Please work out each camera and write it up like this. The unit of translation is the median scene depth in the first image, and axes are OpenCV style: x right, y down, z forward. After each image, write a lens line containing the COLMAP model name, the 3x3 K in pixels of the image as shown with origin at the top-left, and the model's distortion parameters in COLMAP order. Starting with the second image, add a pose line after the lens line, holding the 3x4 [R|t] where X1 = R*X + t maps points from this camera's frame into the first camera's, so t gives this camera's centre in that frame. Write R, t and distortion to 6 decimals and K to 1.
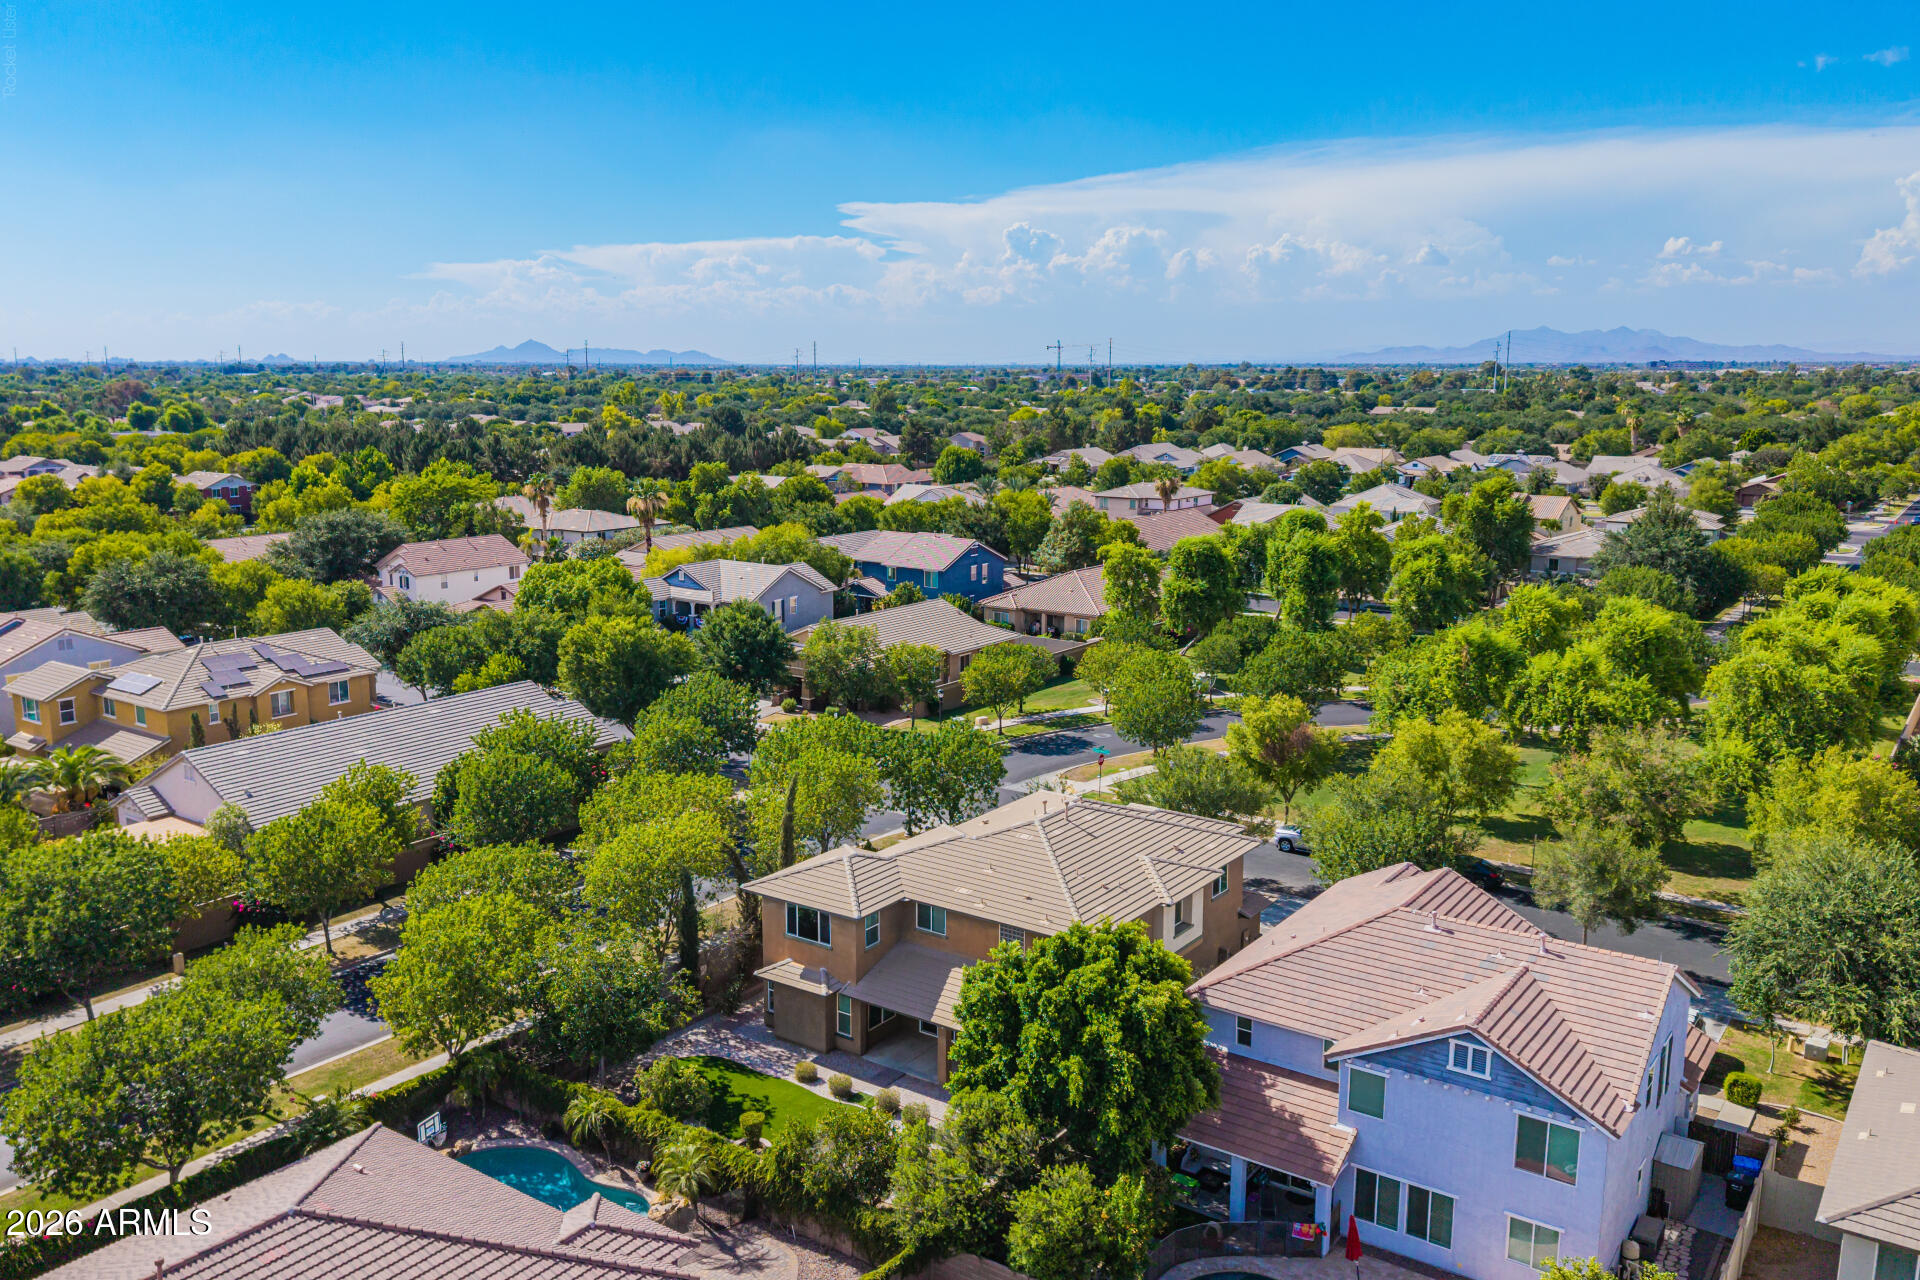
lens RADIAL K [[1535.2, 0, 958.5], [0, 1535.2, 645.0], [0, 0, 1]] dist [0.041357, -0.054078]
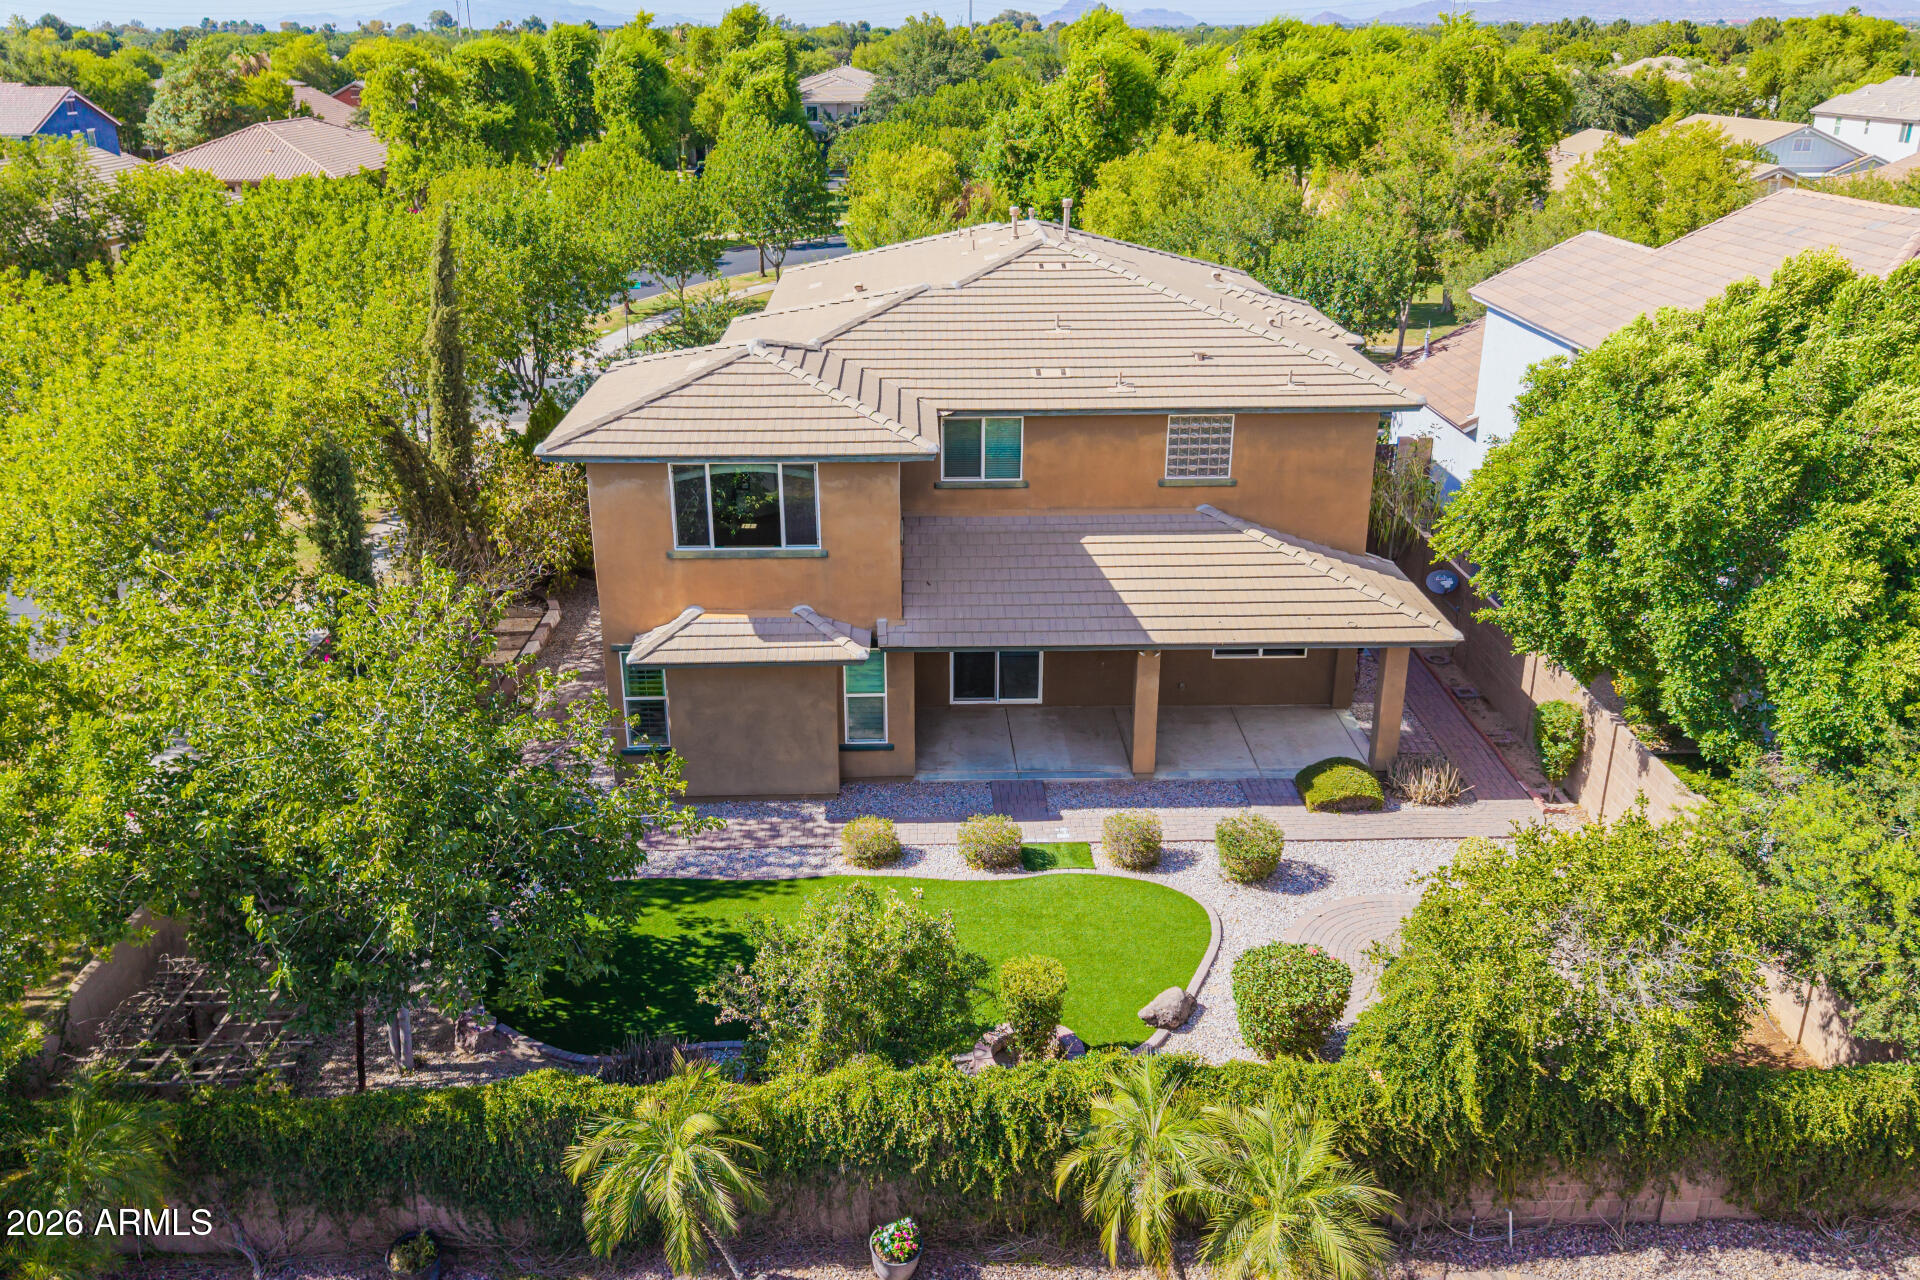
lens RADIAL K [[1535.2, 0, 948.3], [0, 1535.2, 659.0], [0, 0, 1]] dist [0.041357, -0.054078]
pose [[0.800551, -0.230437, 0.553188, -0.287635], [0.114217, 0.964862, 0.236634, 0.131435], [-0.588280, -0.126254, 0.798741, 0.646748]]
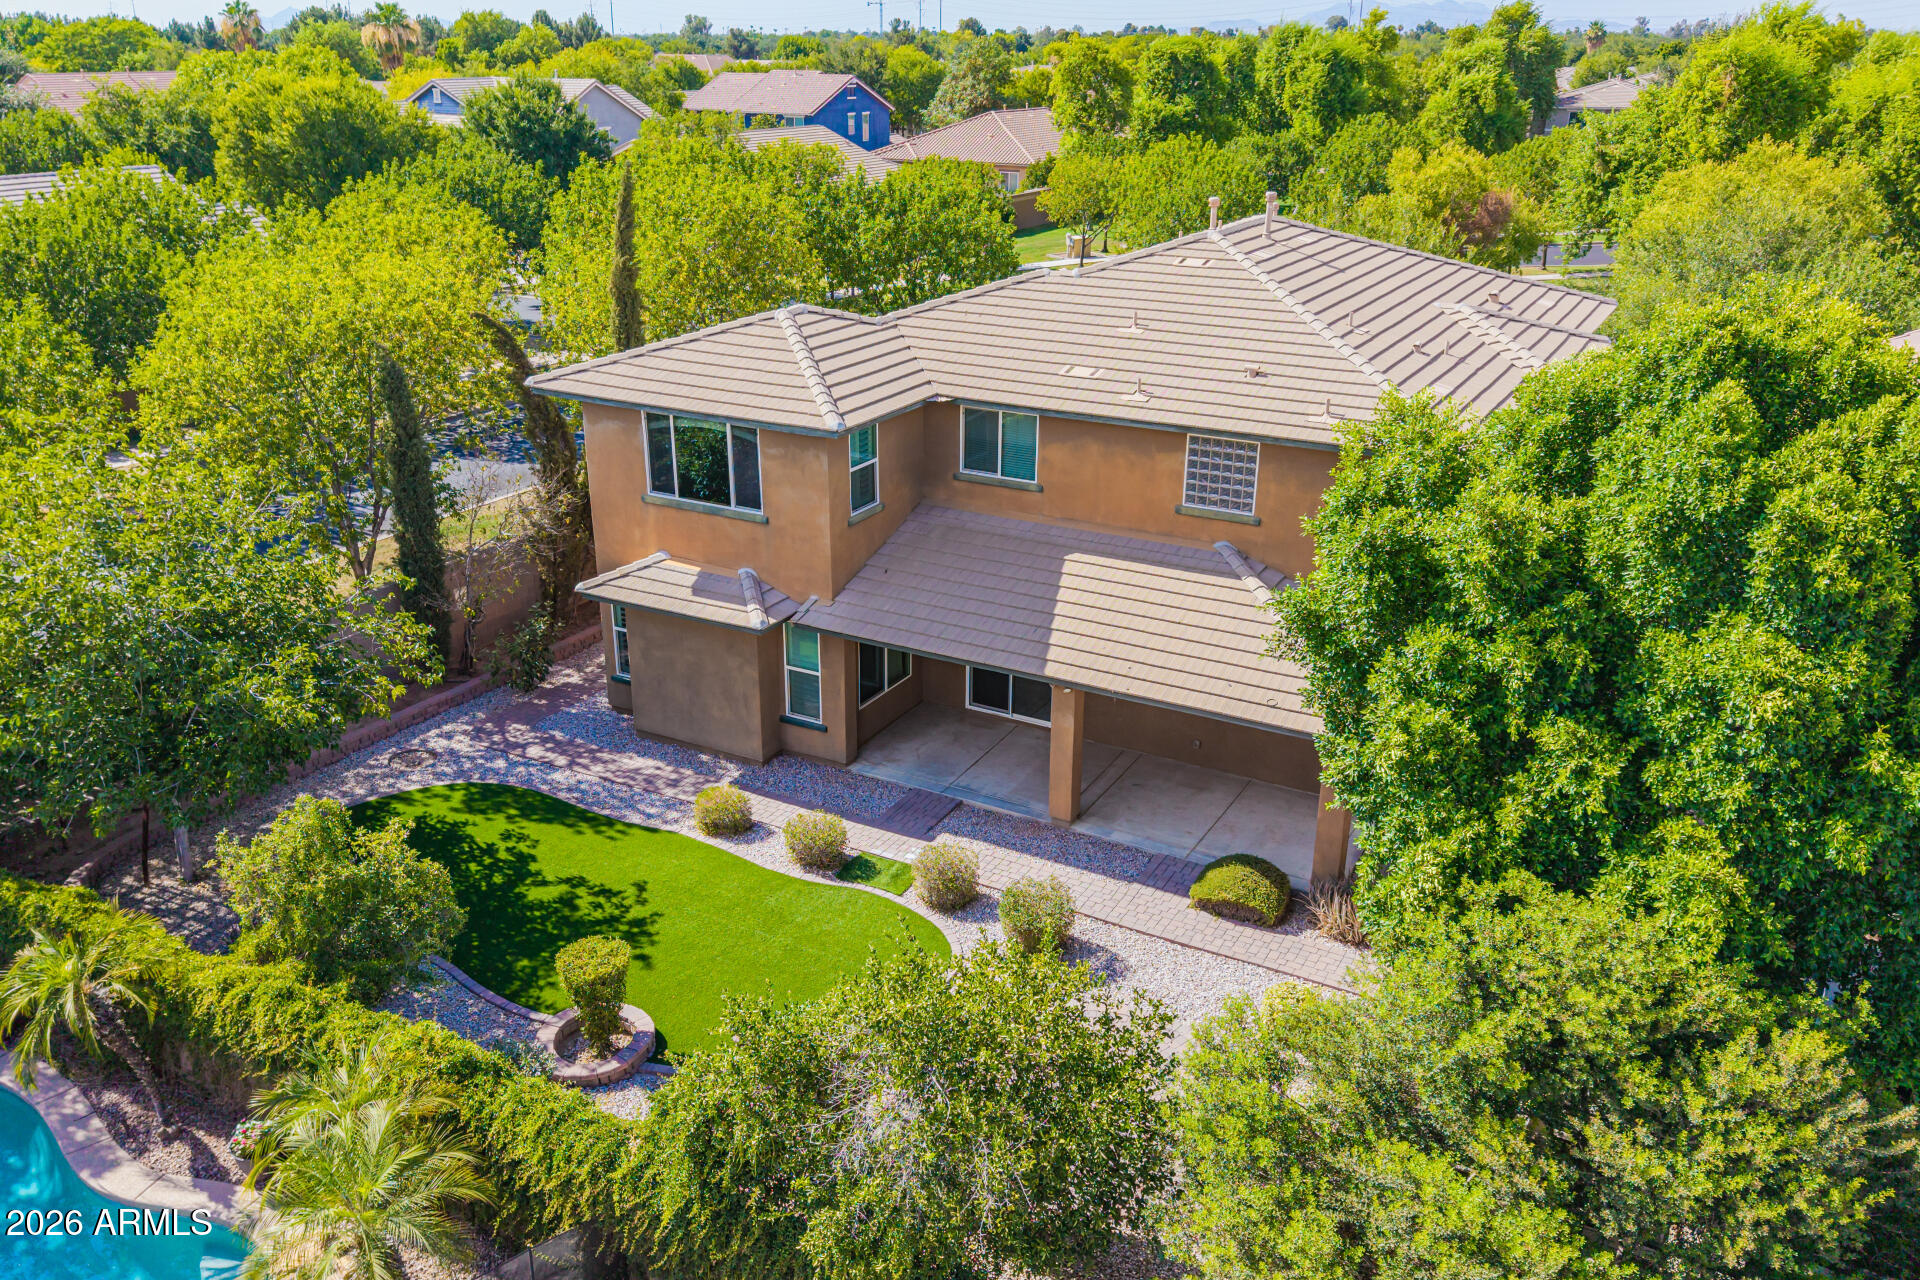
lens RADIAL K [[1535.2, 0, 957.5], [0, 1535.2, 647.5], [0, 0, 1]] dist [0.041357, -0.054078]
pose [[0.993541, -0.039282, 0.106454, -0.076508], [0.017932, 0.980733, 0.194527, 0.152069], [-0.112044, -0.191362, 0.975103, 0.586942]]
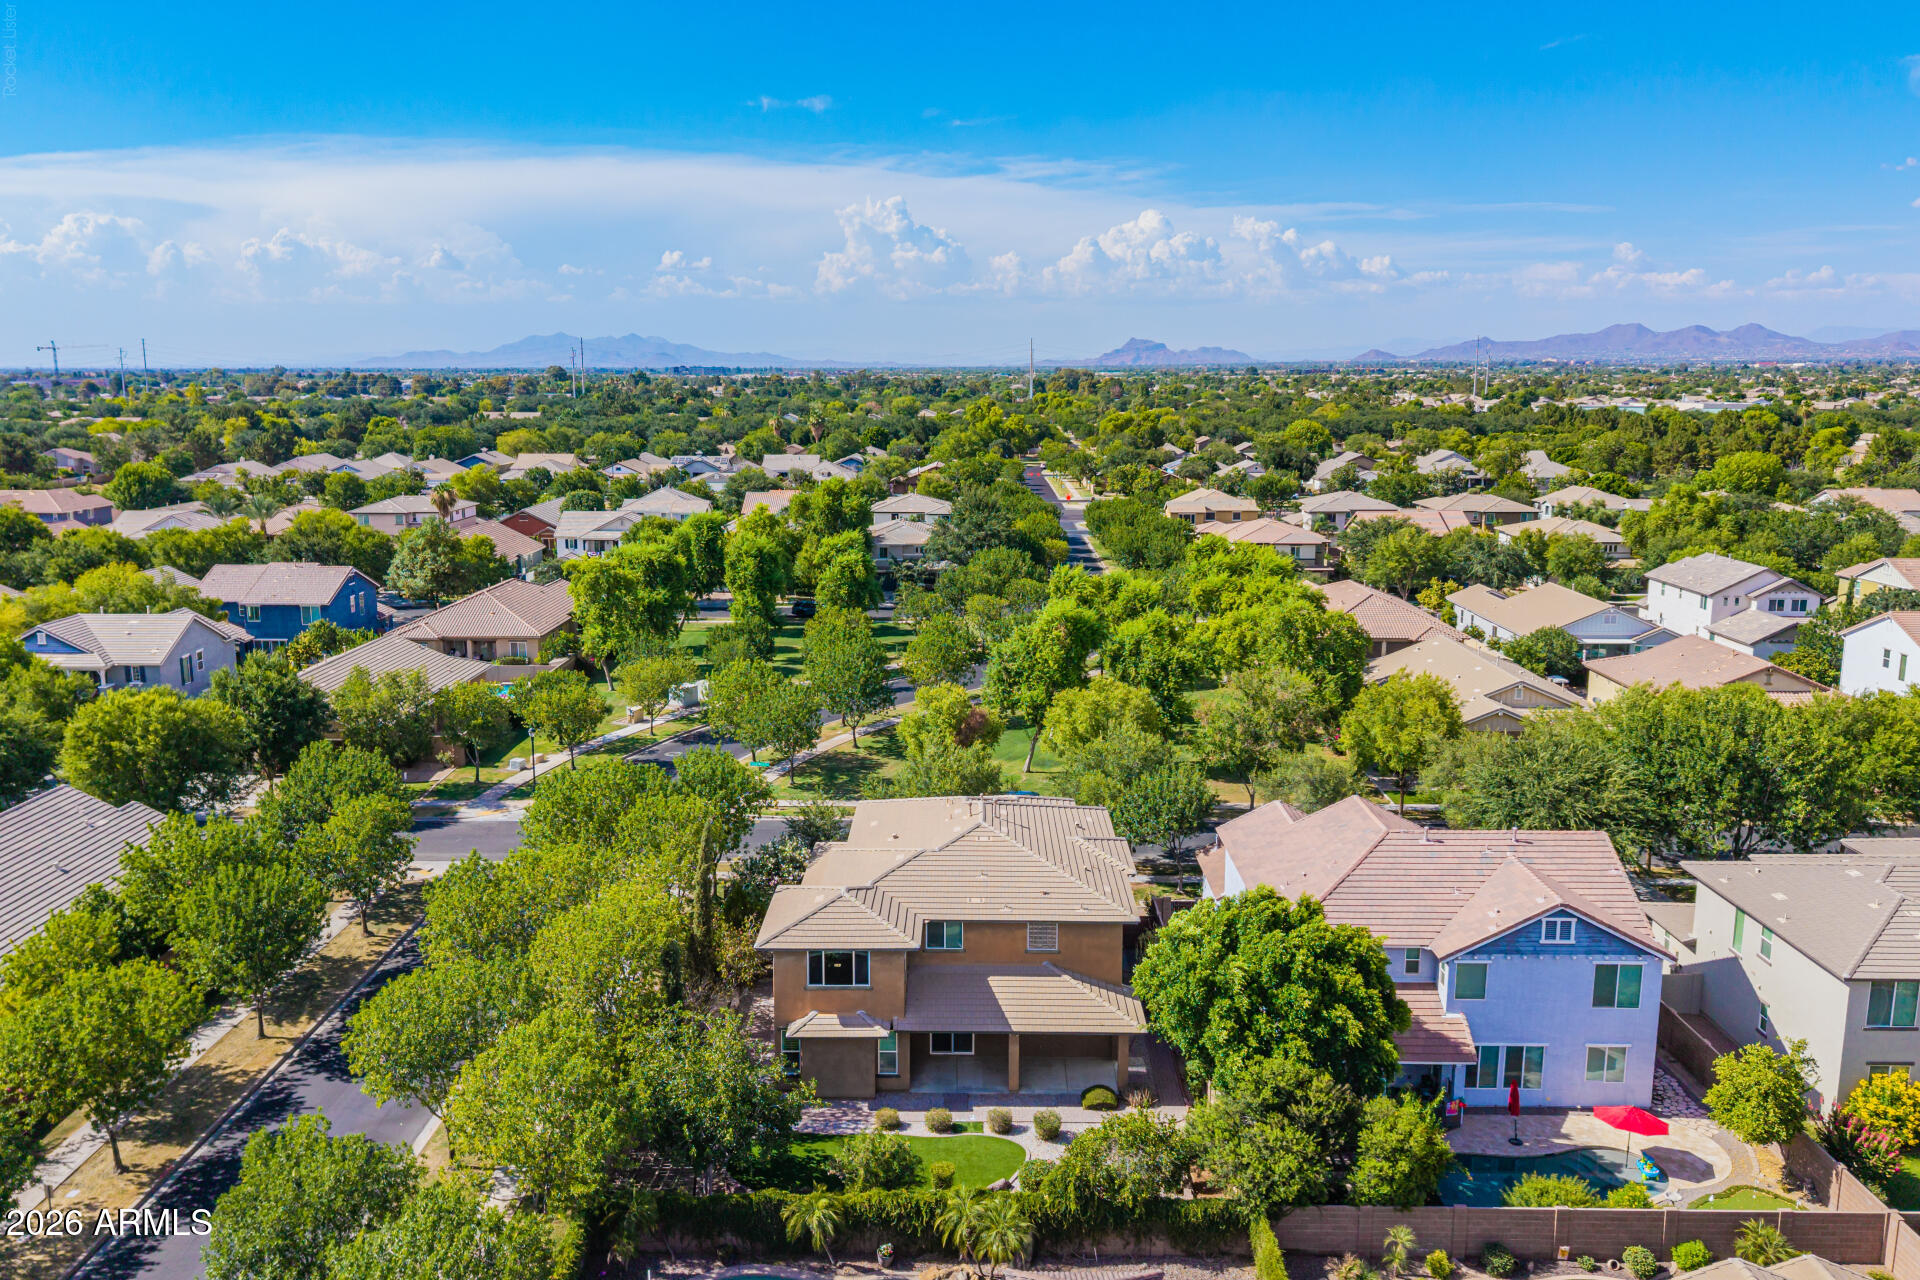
lens RADIAL K [[1535.2, 0, 956.9], [0, 1535.2, 623.6], [0, 0, 1]] dist [0.041357, -0.054078]
pose [[0.822724, -0.097116, 0.560084, -0.548044], [0.106137, 0.994215, 0.016485, -0.036604], [-0.558445, 0.045883, 0.828272, 0.169714]]
